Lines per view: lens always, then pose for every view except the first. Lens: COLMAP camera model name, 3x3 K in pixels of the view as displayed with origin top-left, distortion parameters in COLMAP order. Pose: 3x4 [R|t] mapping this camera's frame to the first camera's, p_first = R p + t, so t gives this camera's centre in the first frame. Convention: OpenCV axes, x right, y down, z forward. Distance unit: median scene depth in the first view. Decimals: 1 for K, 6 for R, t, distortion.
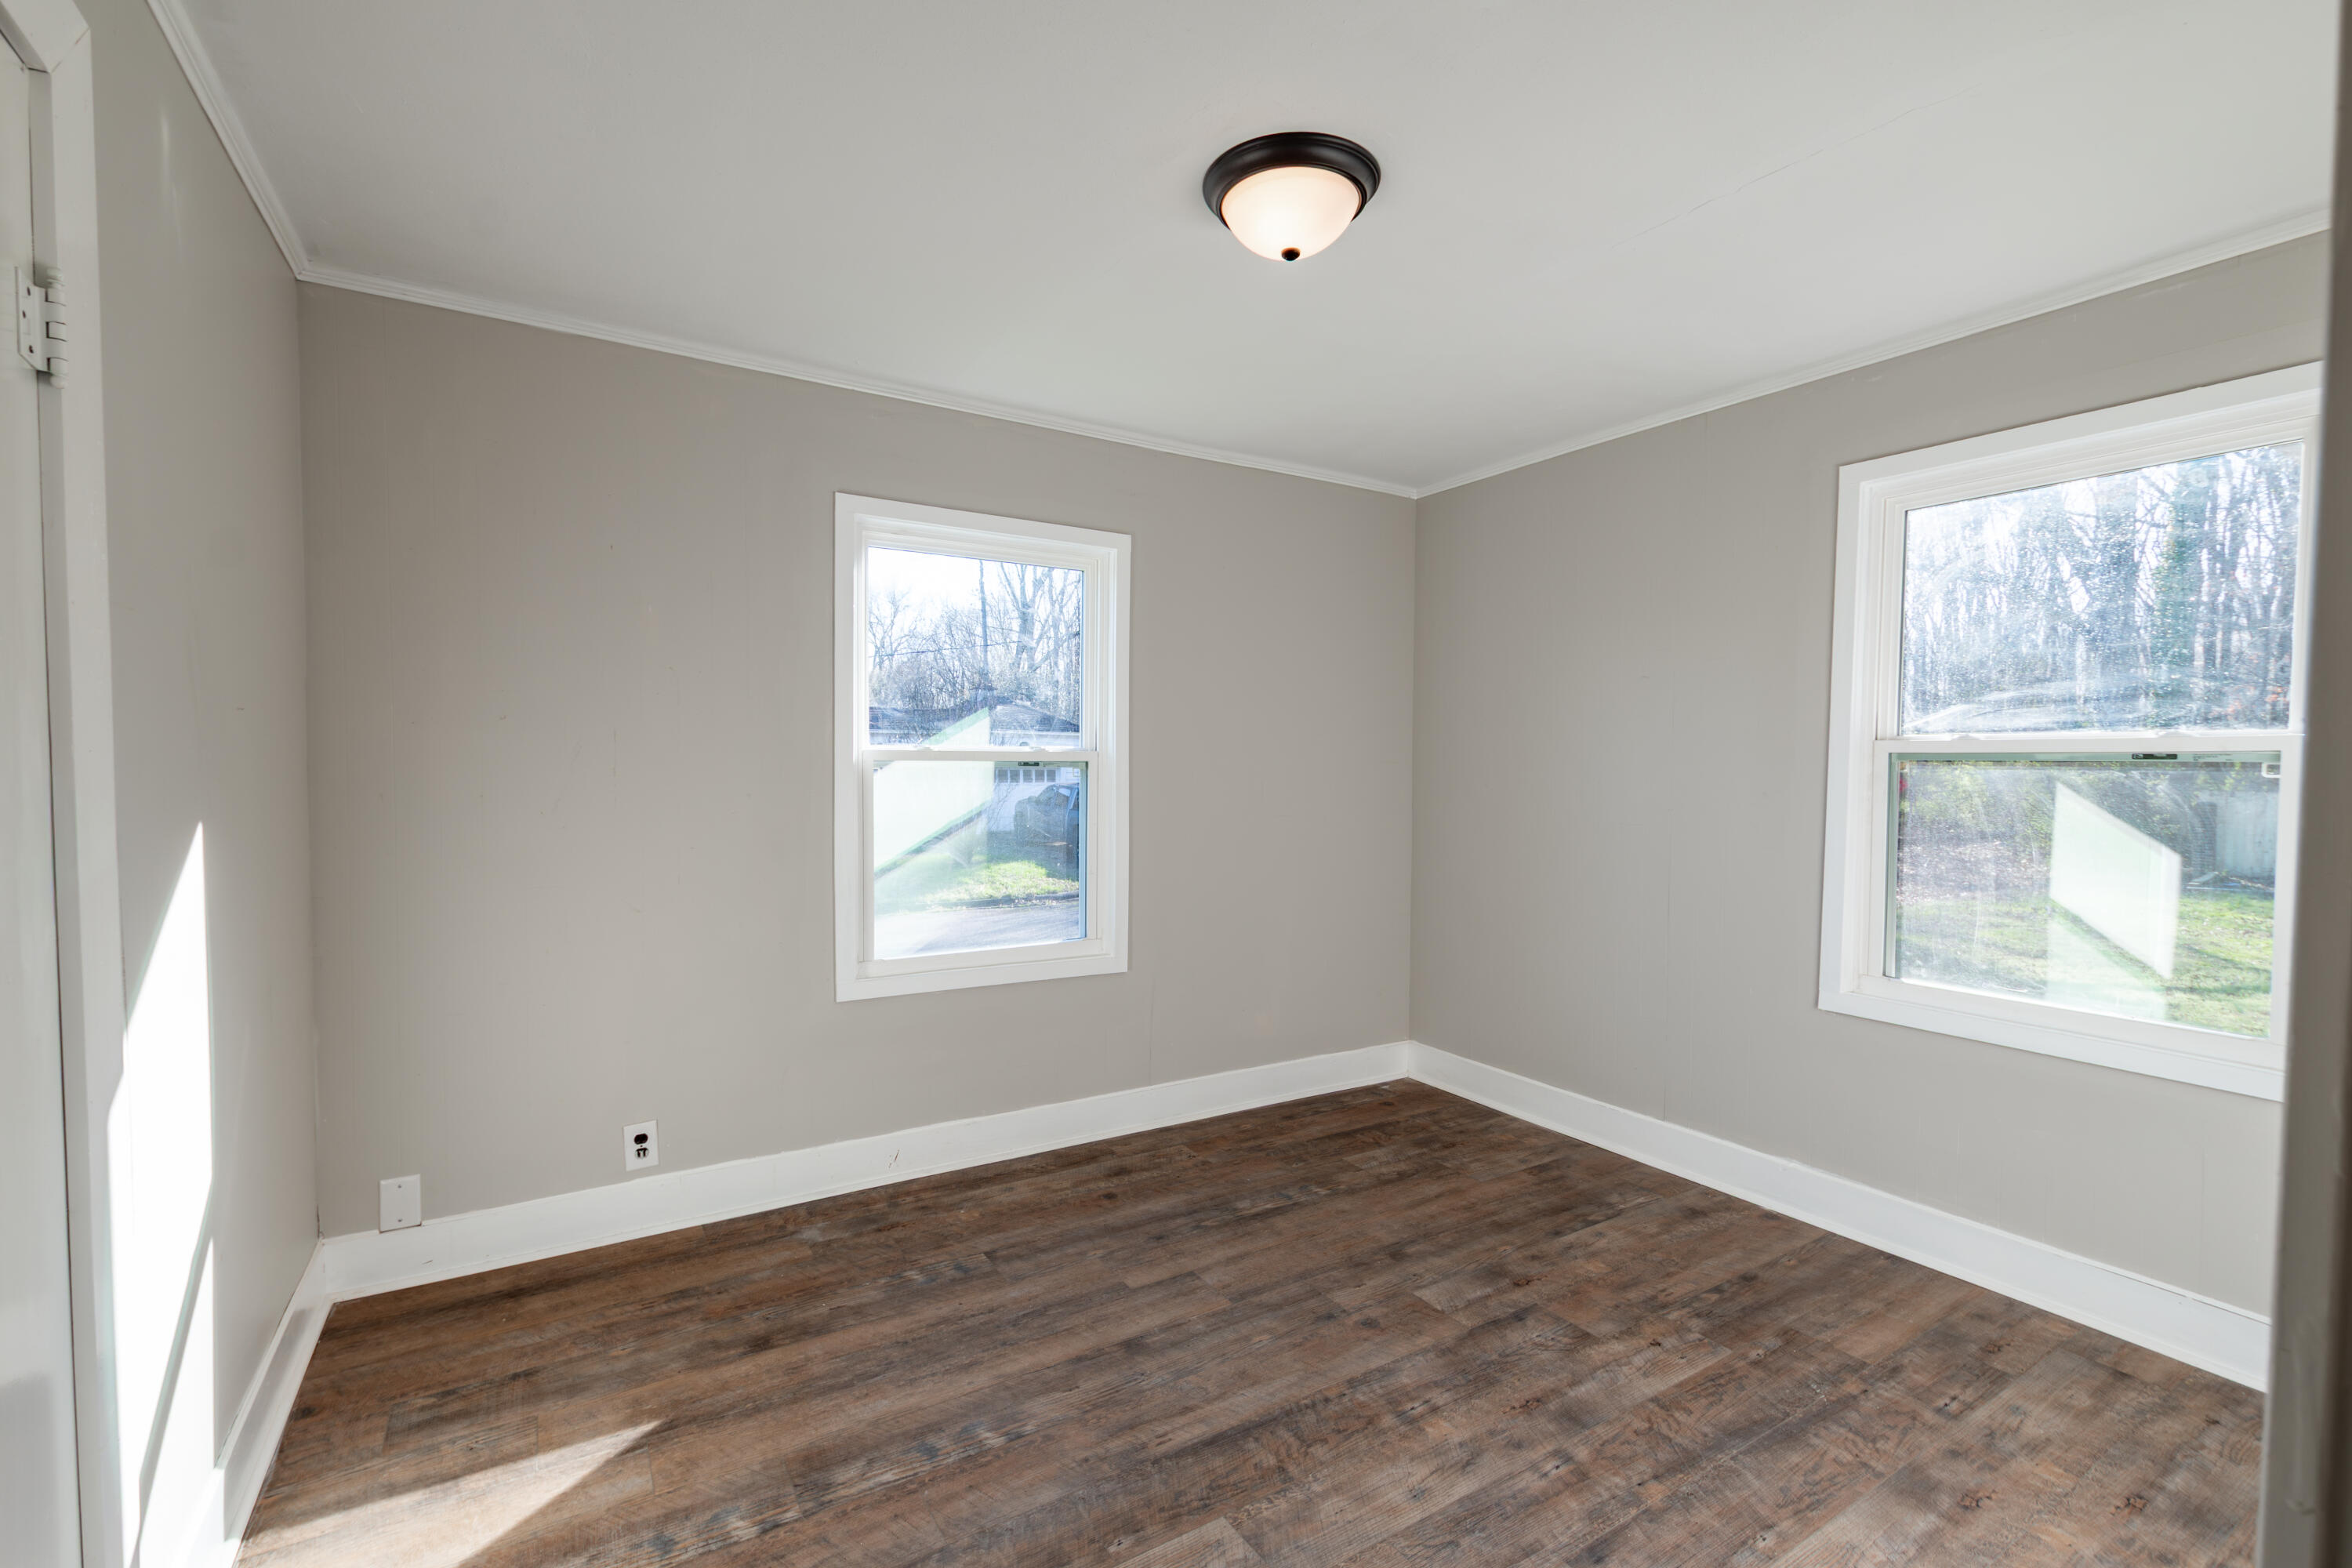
lens RADIAL K [[1025.9, 0, 1164.8], [0, 1025.9, 793.4], [0, 0, 1]] dist [0.002867, 0.000145]
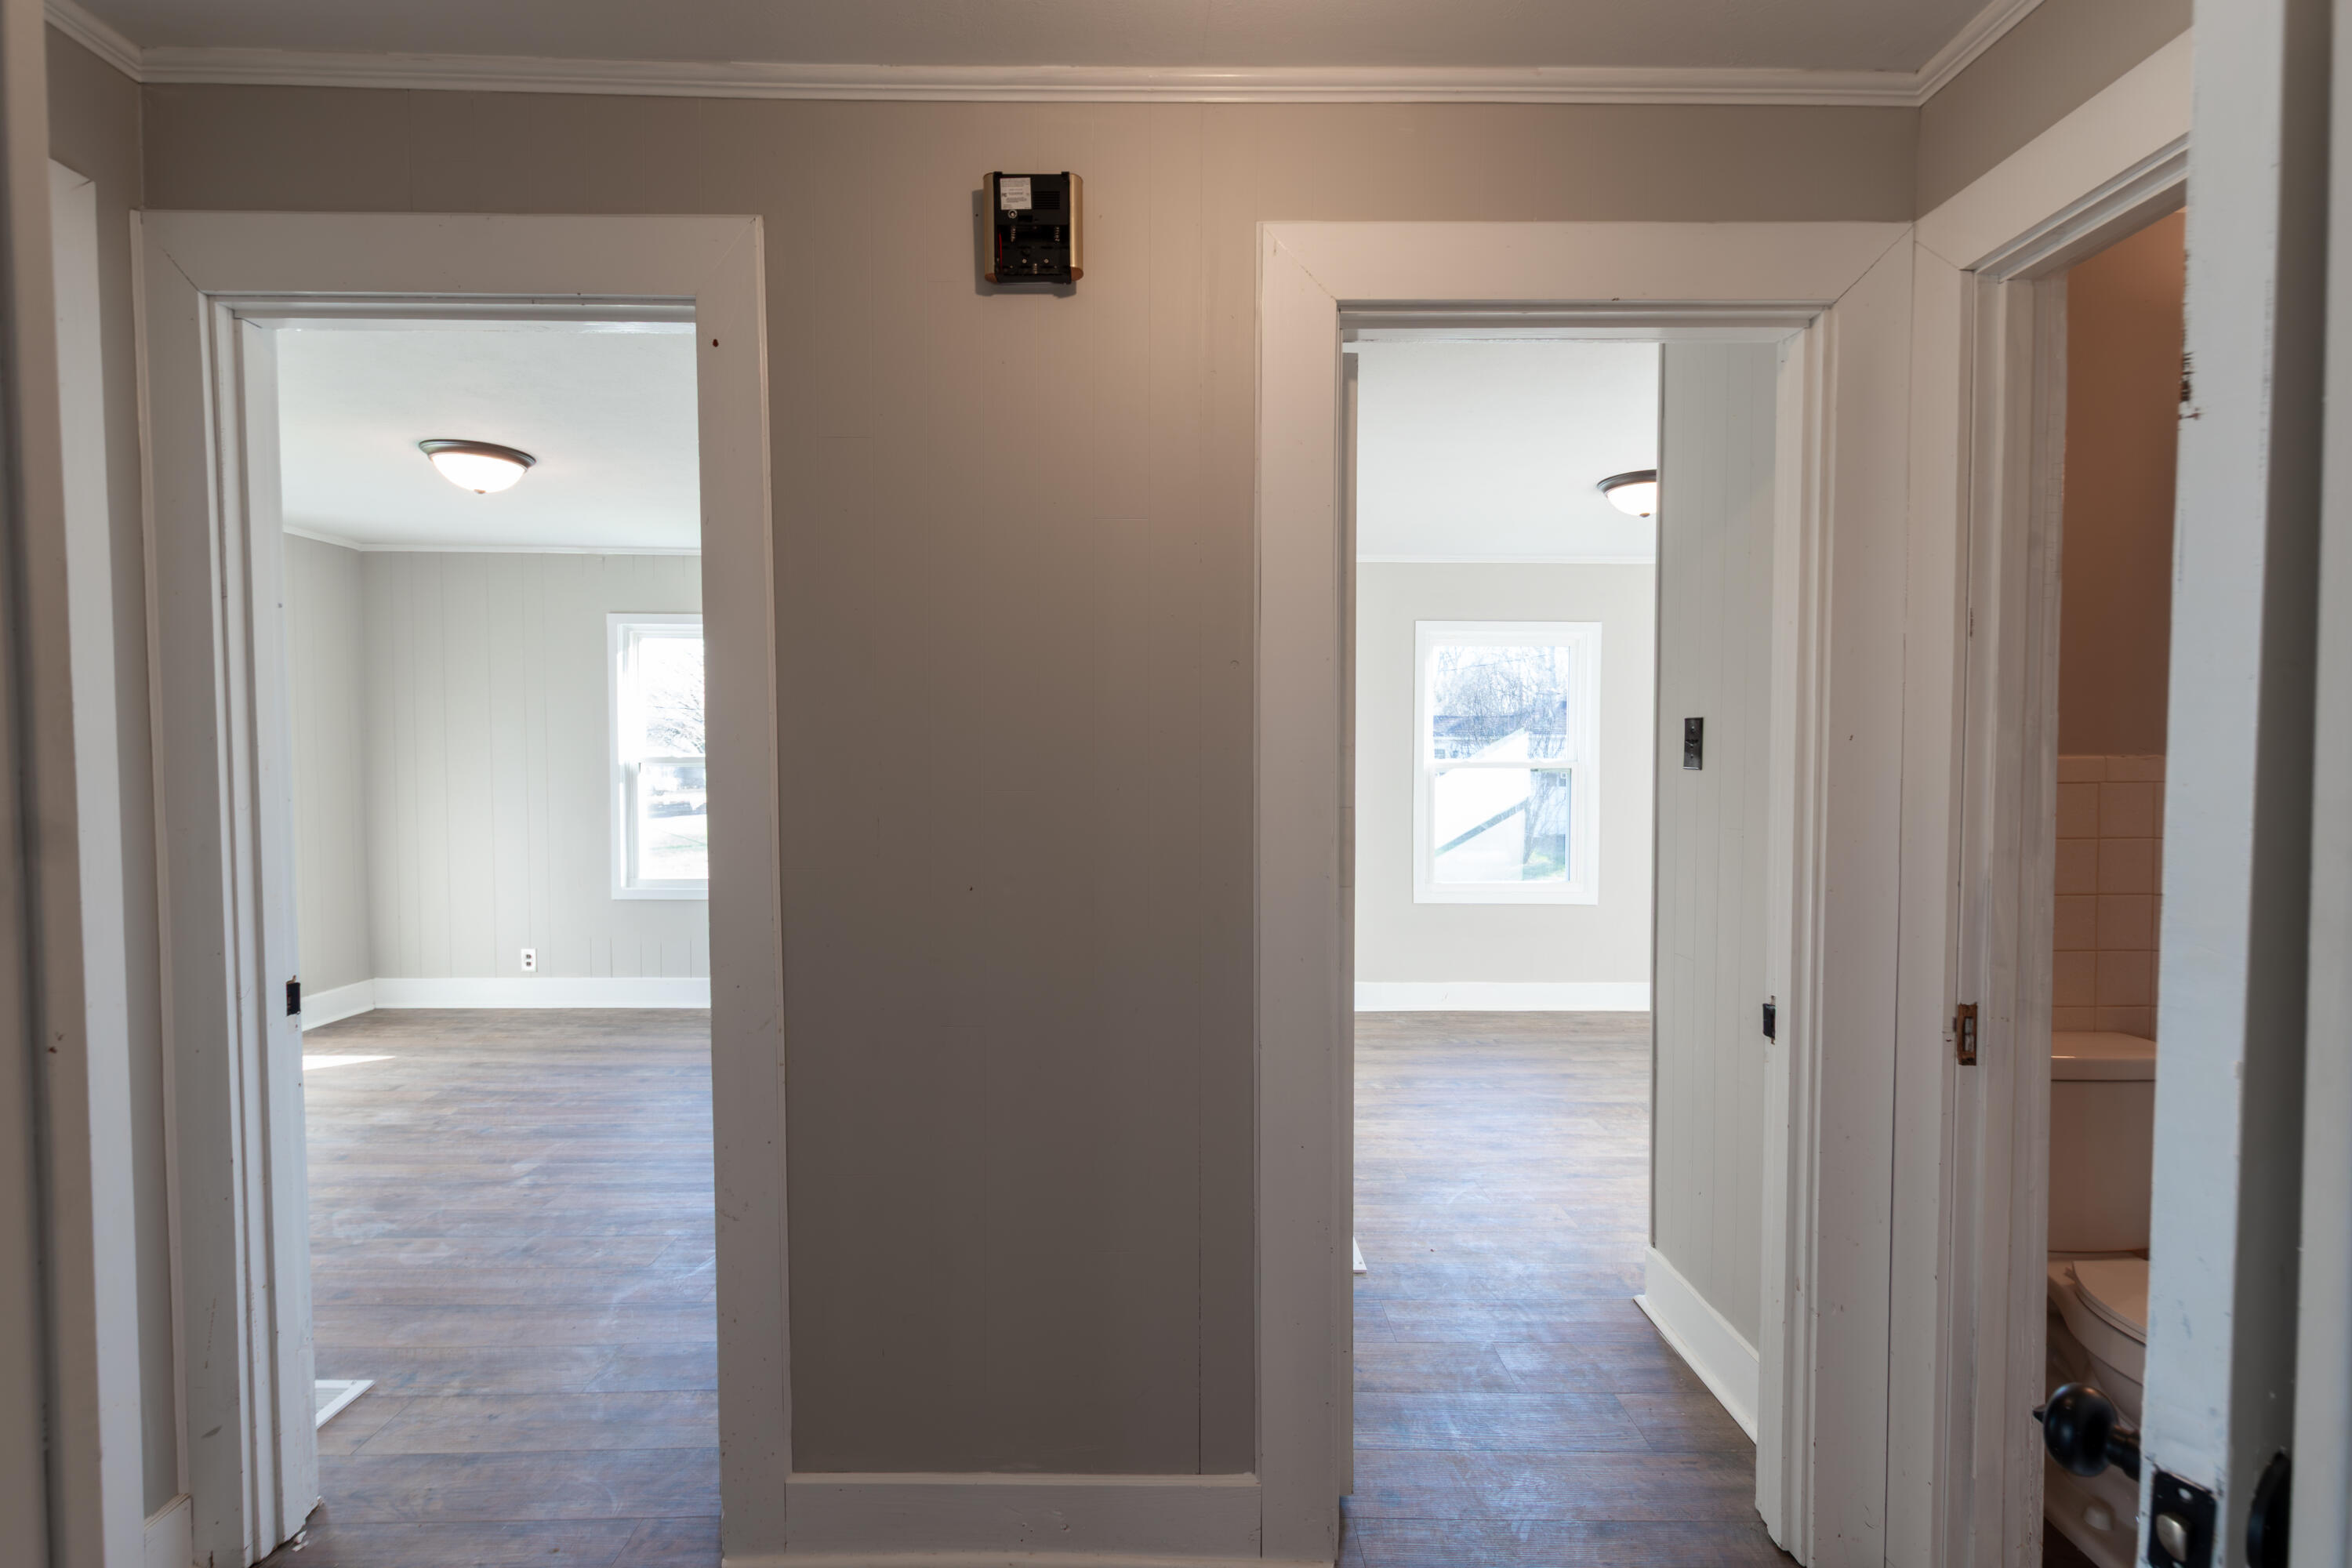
lens RADIAL K [[1025.9, 0, 1164.8], [0, 1025.9, 793.4], [0, 0, 1]] dist [0.002867, 0.000145]
pose [[0.859776, 0.007822, -0.510611, 0.244274], [-0.009114, 0.999958, -0.000029, 0.016303], [0.510590, 0.004678, 0.859812, -0.846760]]
